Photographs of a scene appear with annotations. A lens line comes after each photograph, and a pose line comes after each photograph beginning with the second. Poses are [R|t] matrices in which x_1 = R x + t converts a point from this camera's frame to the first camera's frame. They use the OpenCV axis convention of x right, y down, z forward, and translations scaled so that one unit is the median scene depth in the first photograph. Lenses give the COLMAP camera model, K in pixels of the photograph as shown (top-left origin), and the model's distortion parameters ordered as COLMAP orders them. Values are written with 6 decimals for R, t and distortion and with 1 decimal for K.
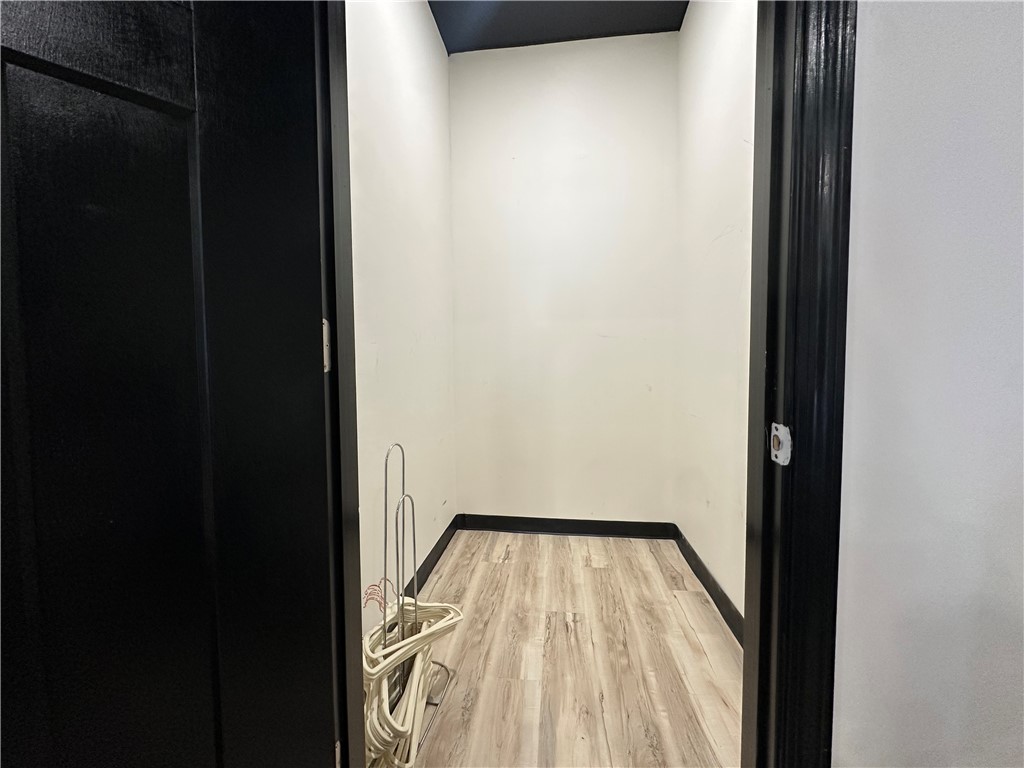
lens RADIAL K [[410.7, 0, 510.3], [0, 410.7, 383.1], [0, 0, 1]] dist [0.000570, 0.000029]
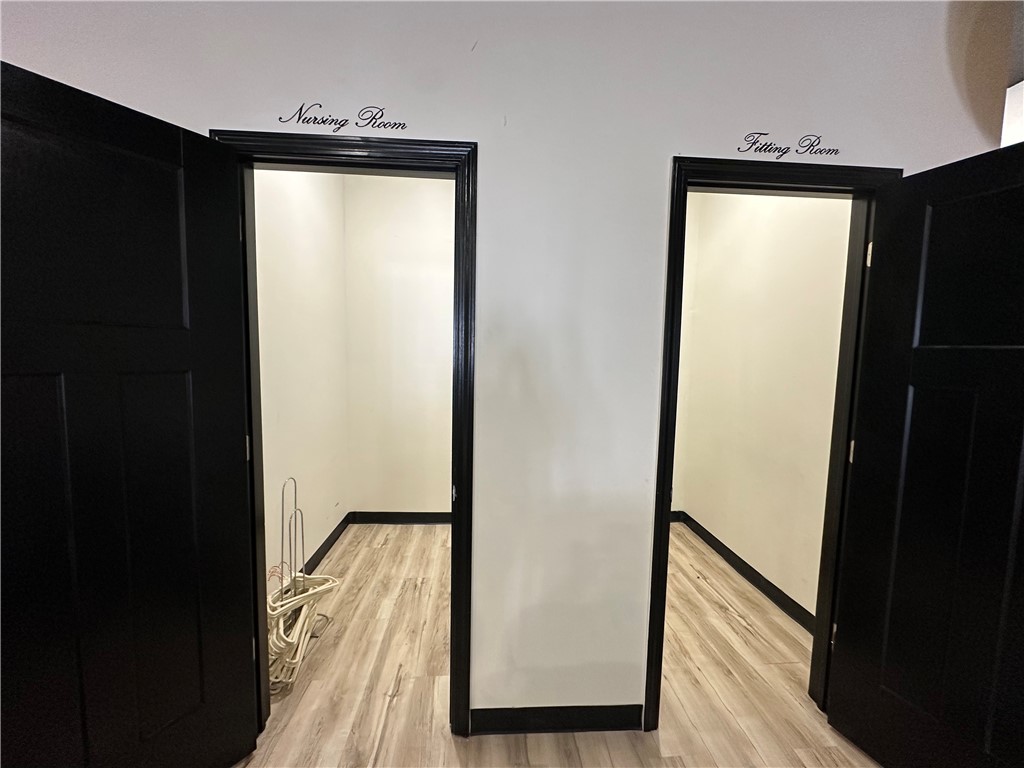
lens RADIAL K [[410.7, 0, 512.5], [0, 410.7, 385.3], [0, 0, 1]] dist [0.000570, 0.000029]
pose [[0.981344, 0.015566, 0.191627, 0.226221], [-0.023619, 0.998928, 0.039813, -0.259991], [-0.190802, -0.043596, 0.980660, -0.625953]]
